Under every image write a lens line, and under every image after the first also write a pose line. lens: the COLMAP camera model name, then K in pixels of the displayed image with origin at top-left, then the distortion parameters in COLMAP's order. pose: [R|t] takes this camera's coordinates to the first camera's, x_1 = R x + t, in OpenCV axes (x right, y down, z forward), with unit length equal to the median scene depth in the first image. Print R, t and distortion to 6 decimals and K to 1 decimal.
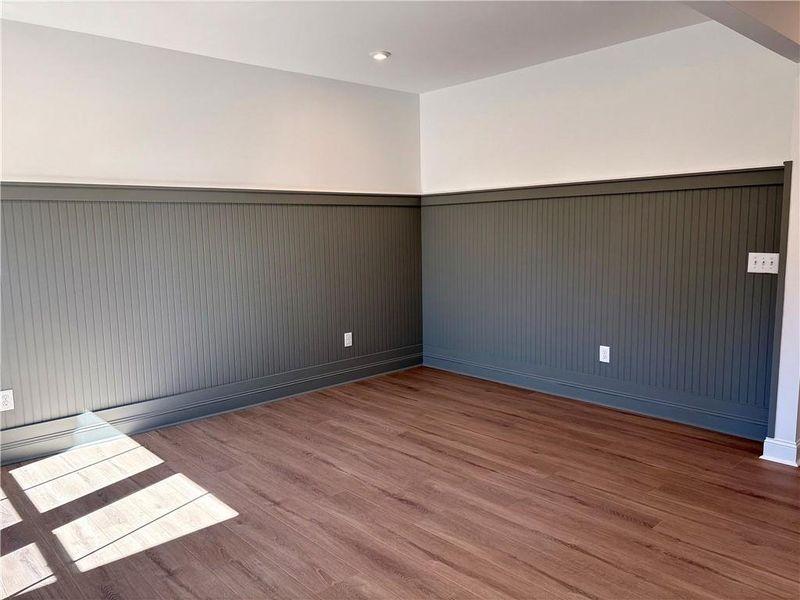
lens RADIAL K [[605.5, 0, 399.1], [0, 605.5, 298.6], [0, 0, 1]] dist [0.043556, -0.039153]
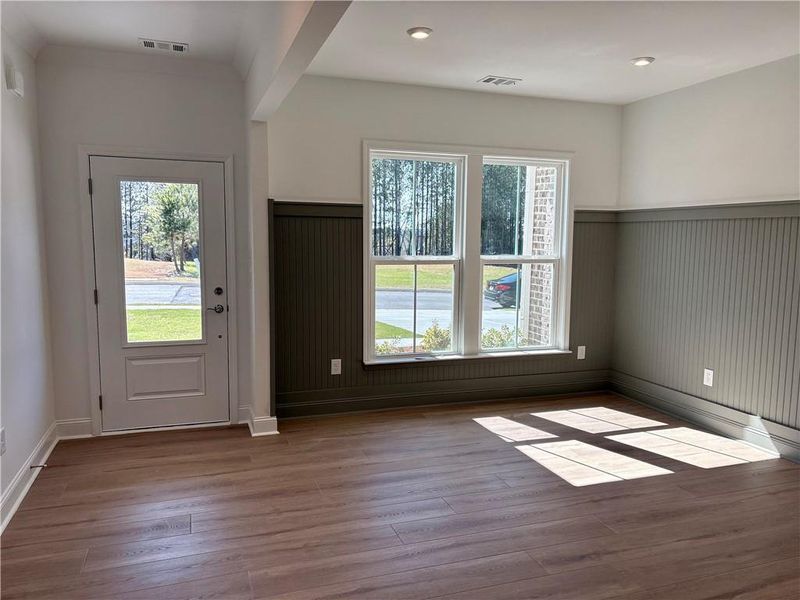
lens RADIAL K [[600.6, 0, 412.9], [0, 600.6, 302.2], [0, 0, 1]] dist [-0.004830, -0.007845]
pose [[-0.367917, 0.118779, -0.922241, 0.694443], [-0.117497, 0.977919, 0.172824, -0.127044], [0.922405, 0.171946, -0.345837, 0.814892]]
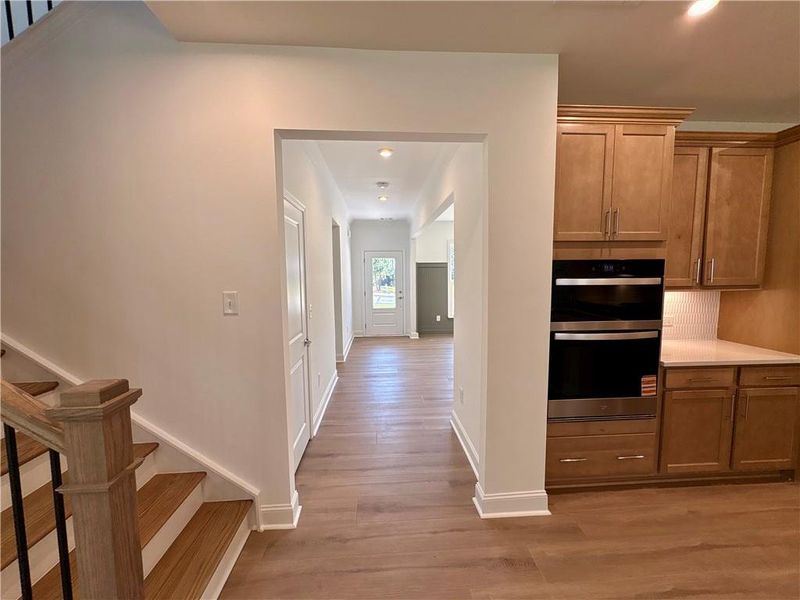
lens RADIAL K [[321.2, 0, 399.1], [0, 321.2, 300.2], [0, 0, 1]] dist [0.001399, -0.000157]
pose [[-0.623292, 0.096160, -0.776055, 1.230578], [-0.070134, 0.981537, 0.177949, -0.193689], [0.778838, 0.165342, -0.605040, 1.206322]]
